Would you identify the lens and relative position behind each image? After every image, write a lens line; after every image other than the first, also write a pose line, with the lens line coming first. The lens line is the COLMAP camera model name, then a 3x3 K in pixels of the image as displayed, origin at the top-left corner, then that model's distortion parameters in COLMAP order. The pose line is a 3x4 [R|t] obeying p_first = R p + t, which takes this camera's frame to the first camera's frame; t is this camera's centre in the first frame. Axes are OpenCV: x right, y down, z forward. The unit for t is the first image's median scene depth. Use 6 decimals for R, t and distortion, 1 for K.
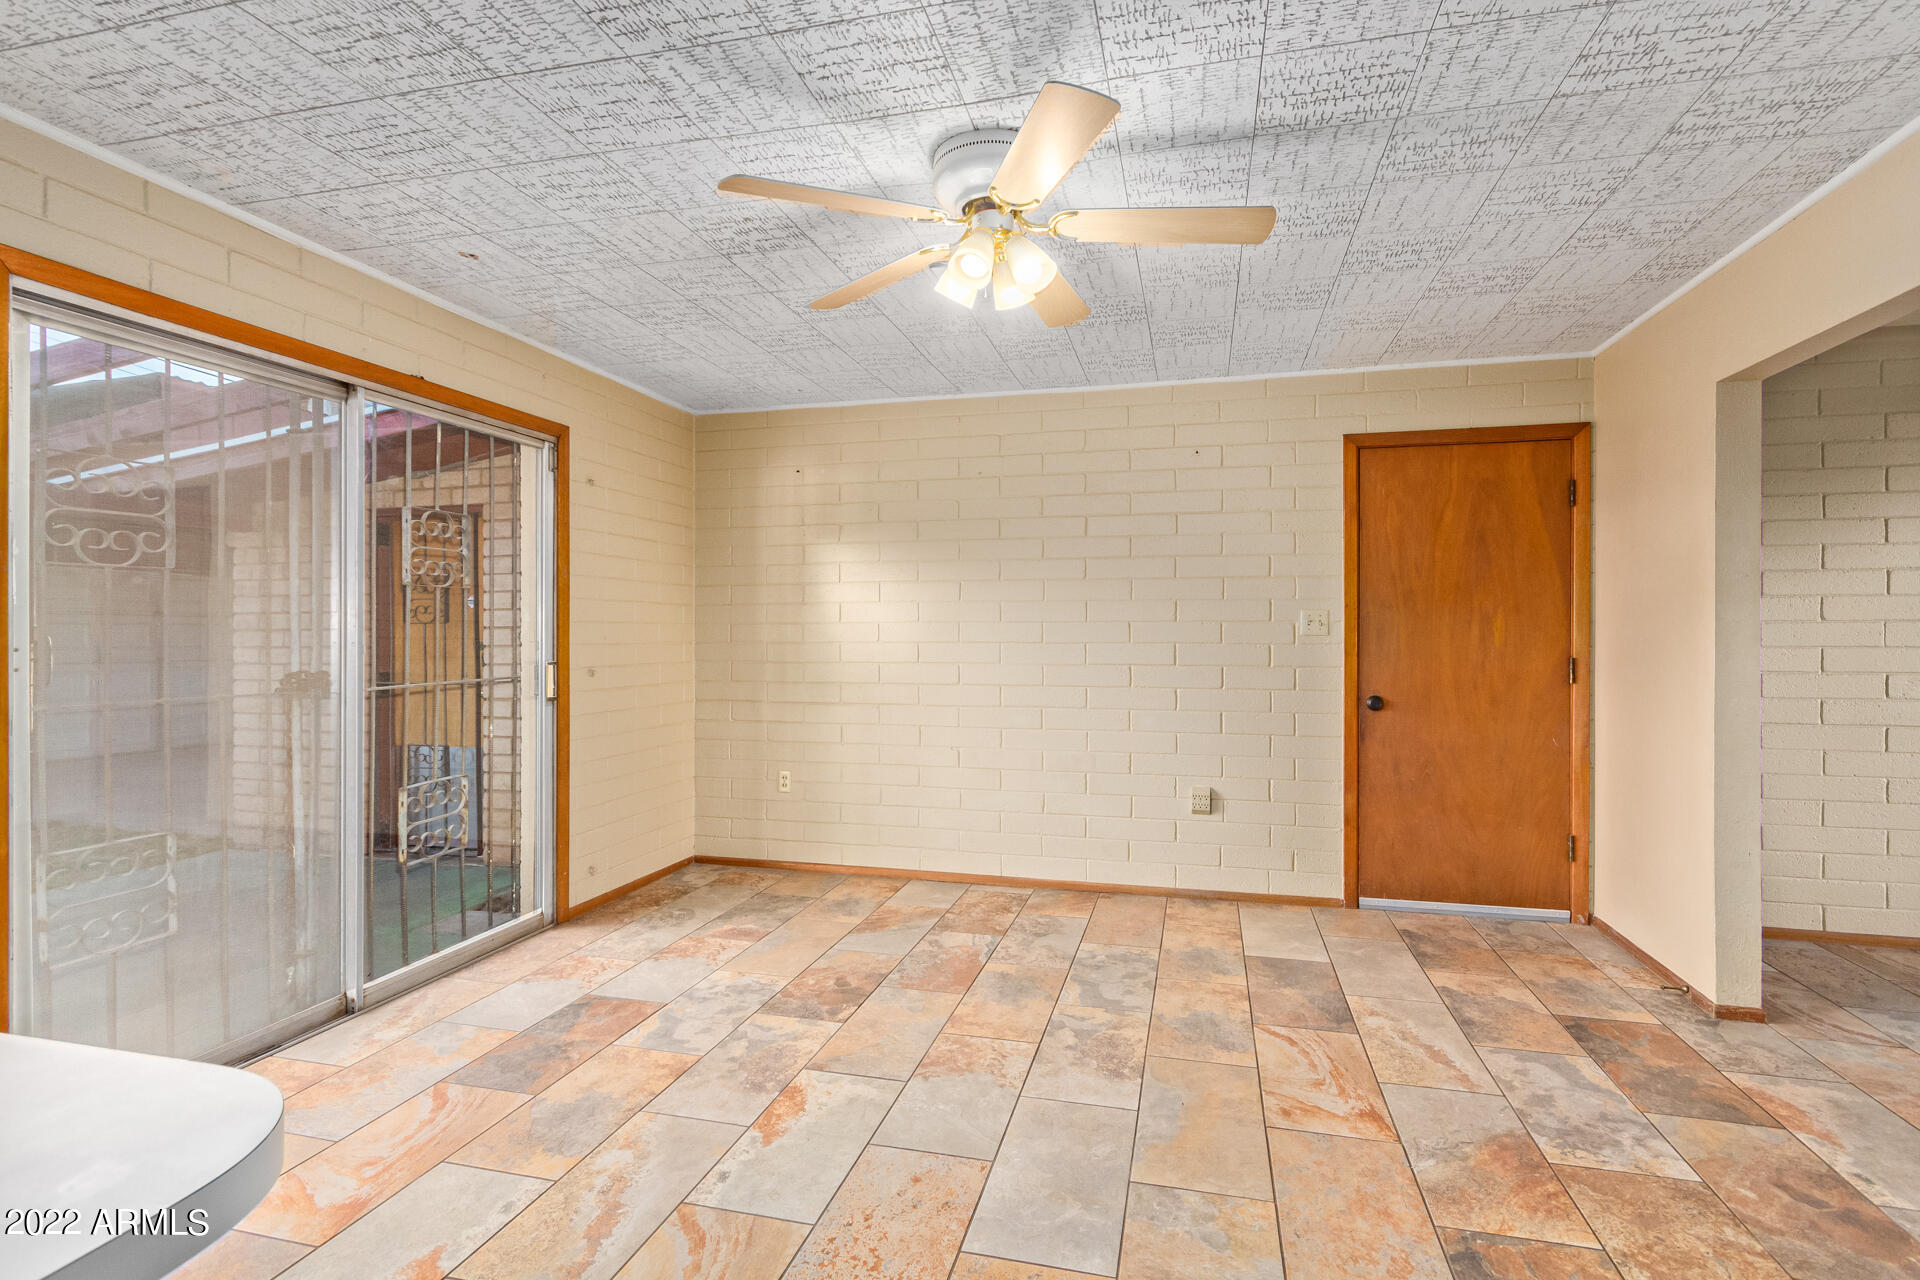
lens RADIAL K [[918.0, 0, 1010.2], [0, 918.0, 631.3], [0, 0, 1]] dist [-0.003793, -0.000631]
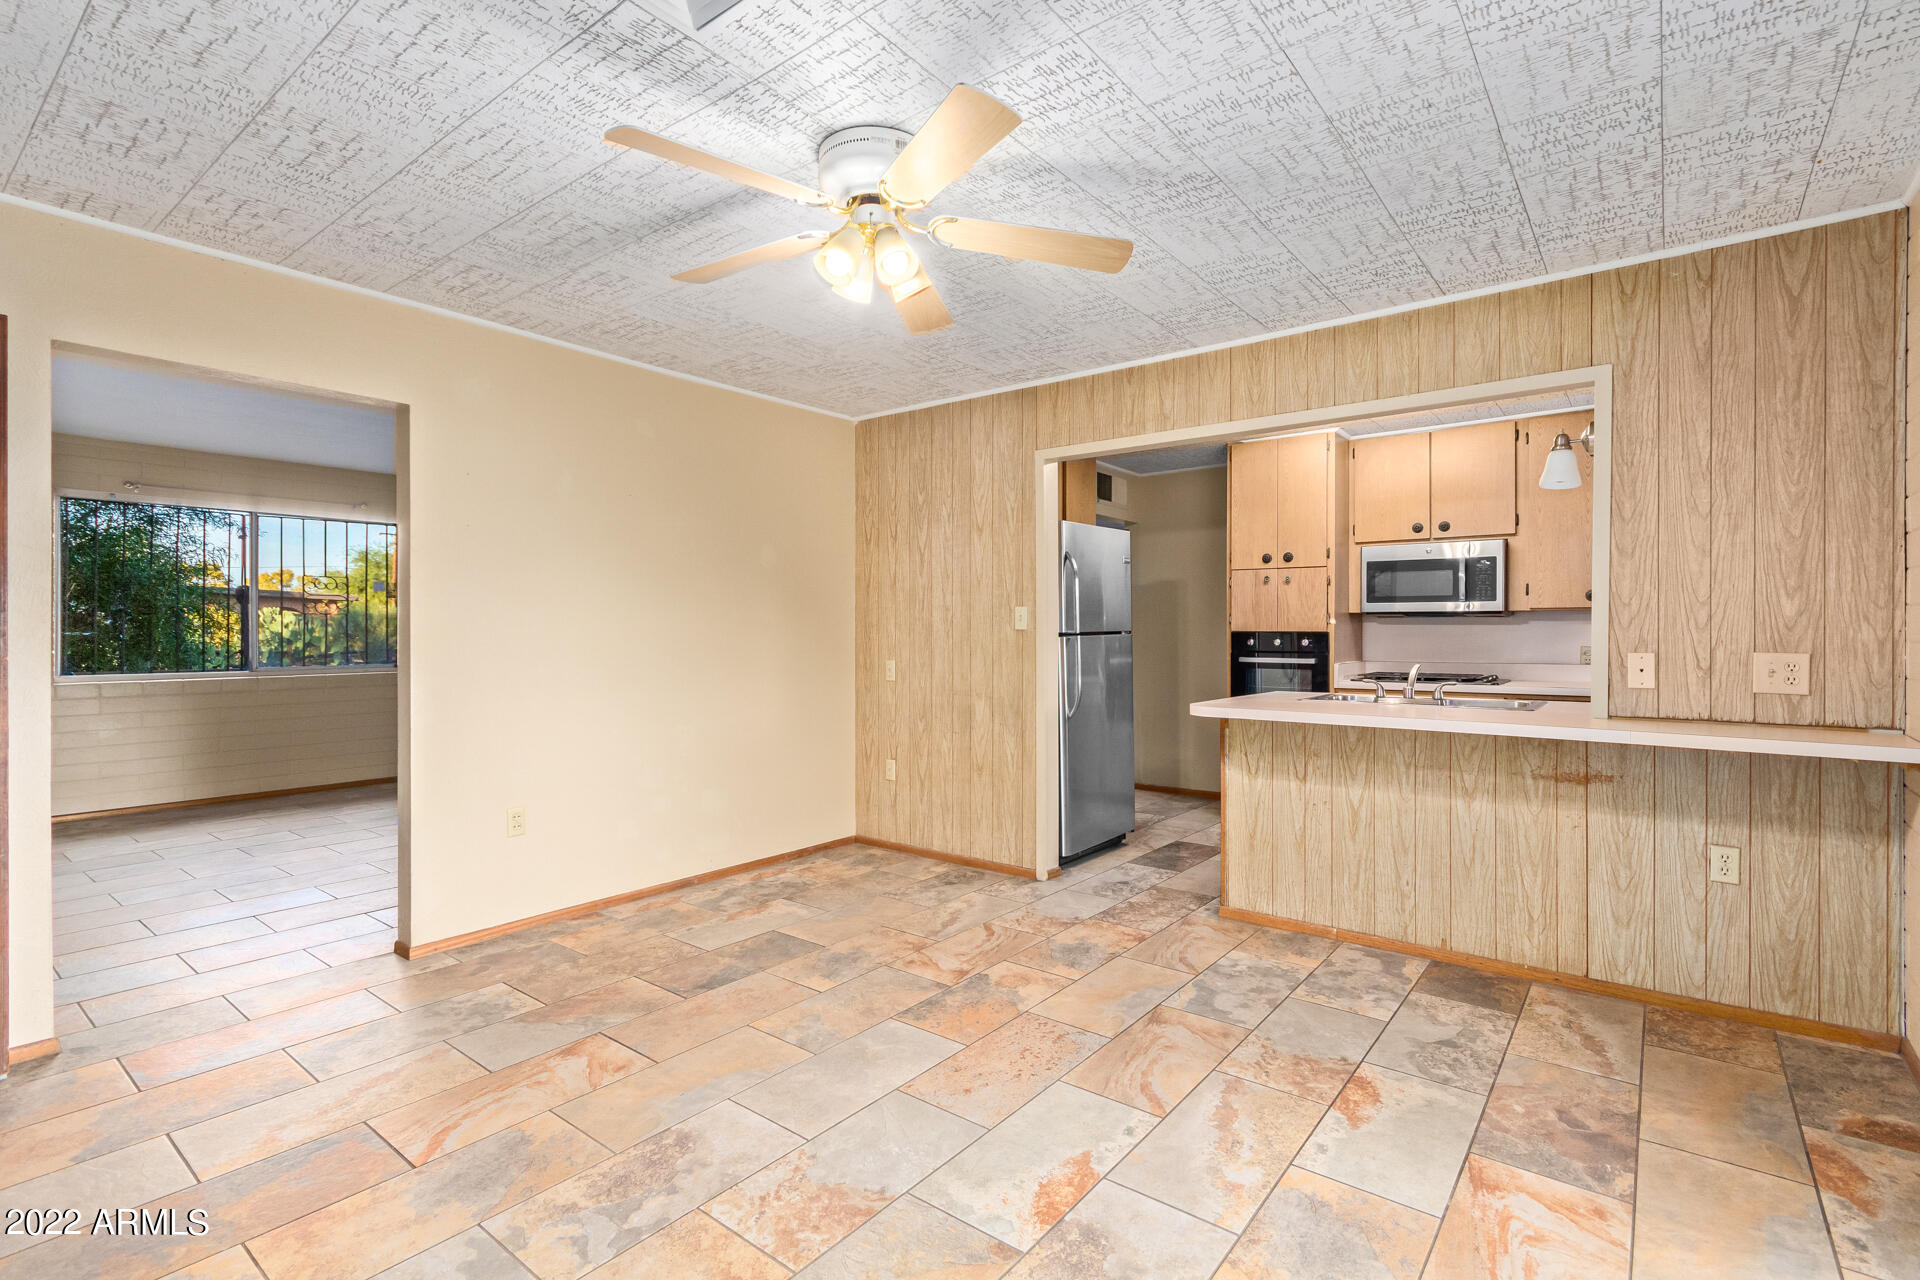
lens RADIAL K [[960.5, 0, 964.5], [0, 960.5, 633.4], [0, 0, 1]] dist [0.003474, 0.000143]
pose [[-0.903813, -0.002157, 0.427923, -0.444705], [-0.000452, 0.999992, 0.004087, 0.009135], [-0.427928, 0.003500, -0.903806, 1.507050]]
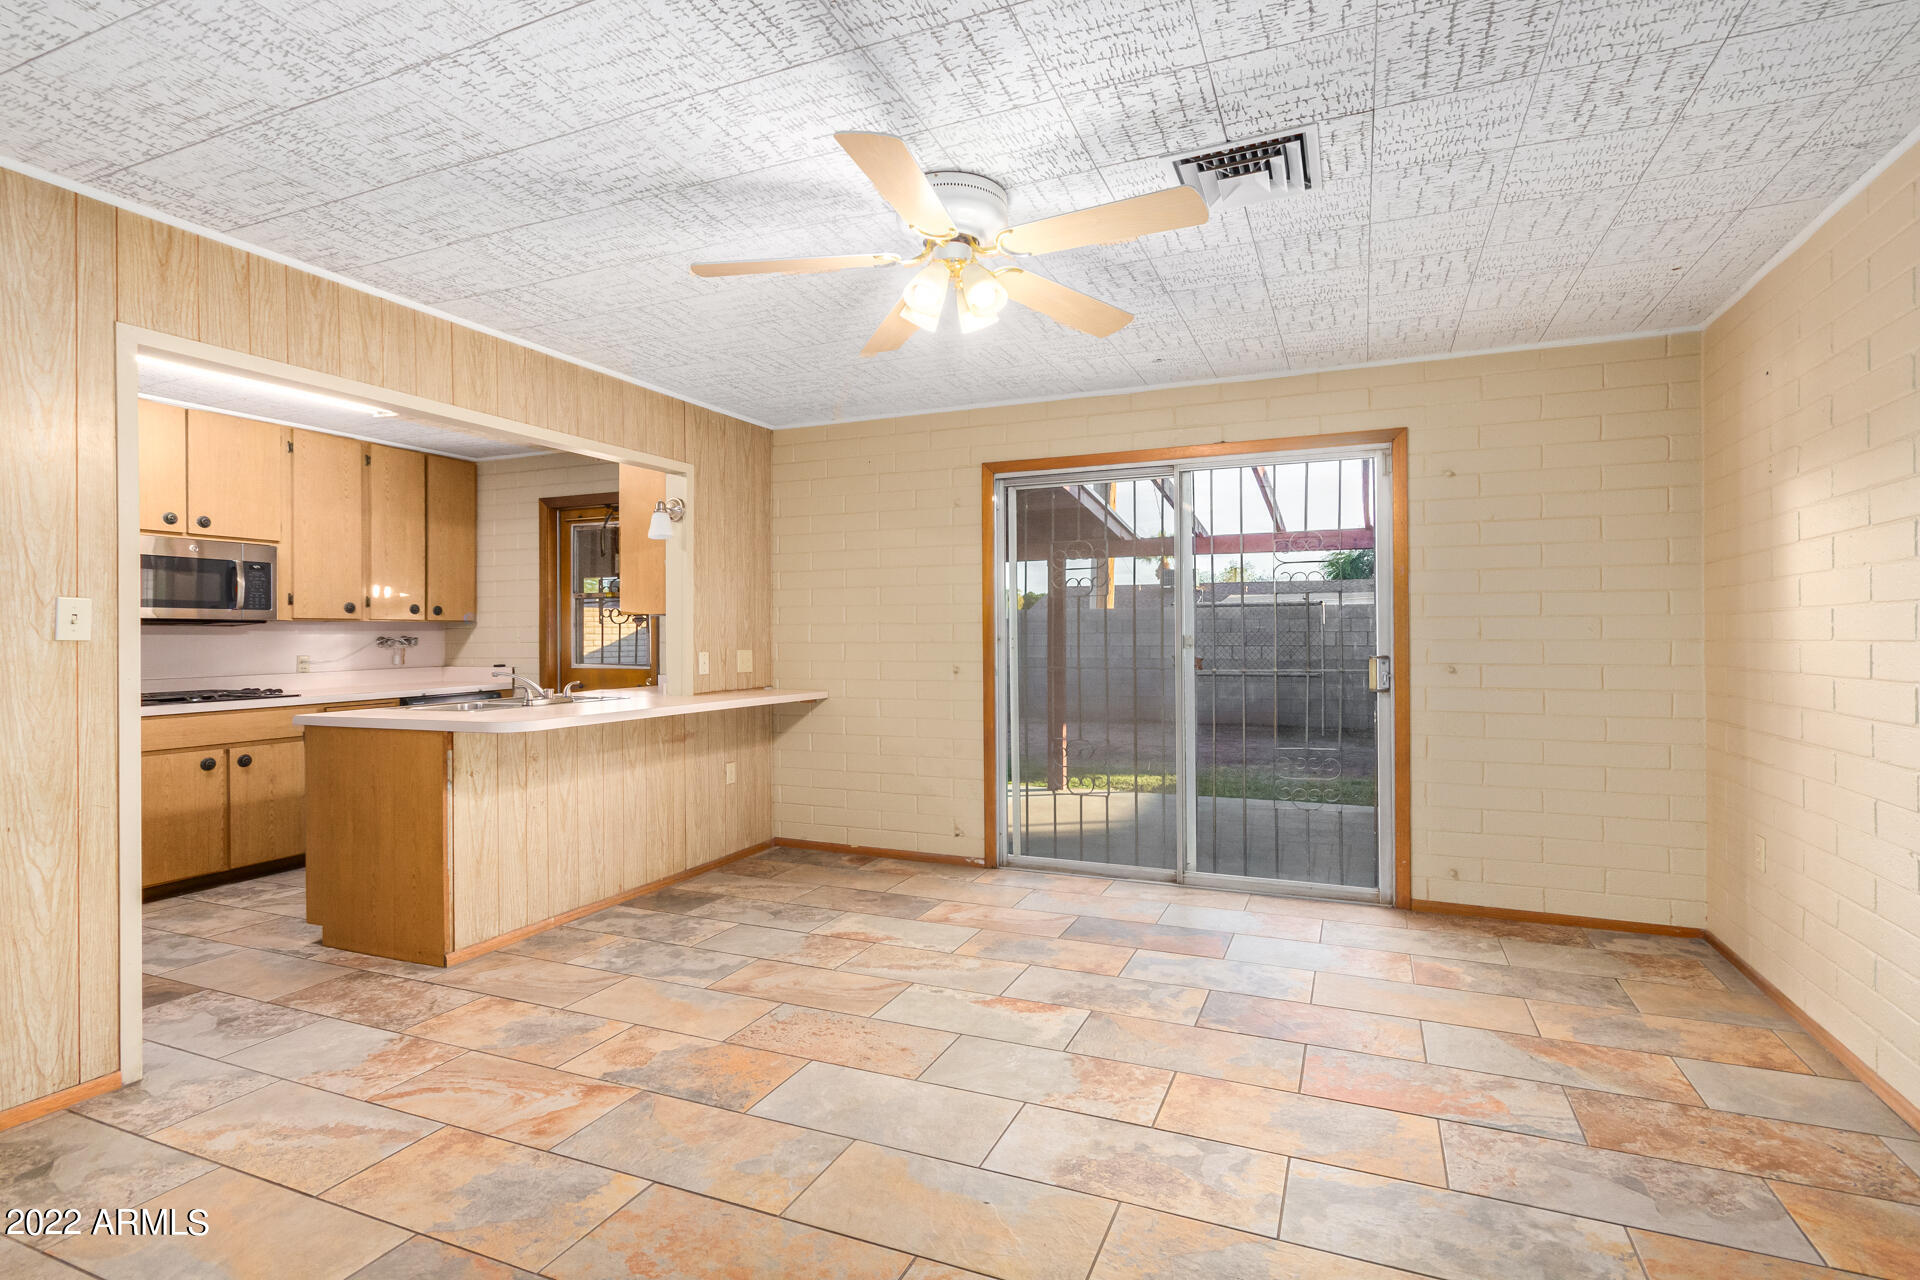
lens RADIAL K [[897.7, 0, 953.4], [0, 897.7, 632.9], [0, 0, 1]] dist [-0.001849, -0.000447]
pose [[-0.172094, -0.003147, -0.985076, 0.816066], [0.006015, 0.999973, -0.004246, 0.010495], [0.985062, -0.006656, -0.172070, 0.925627]]
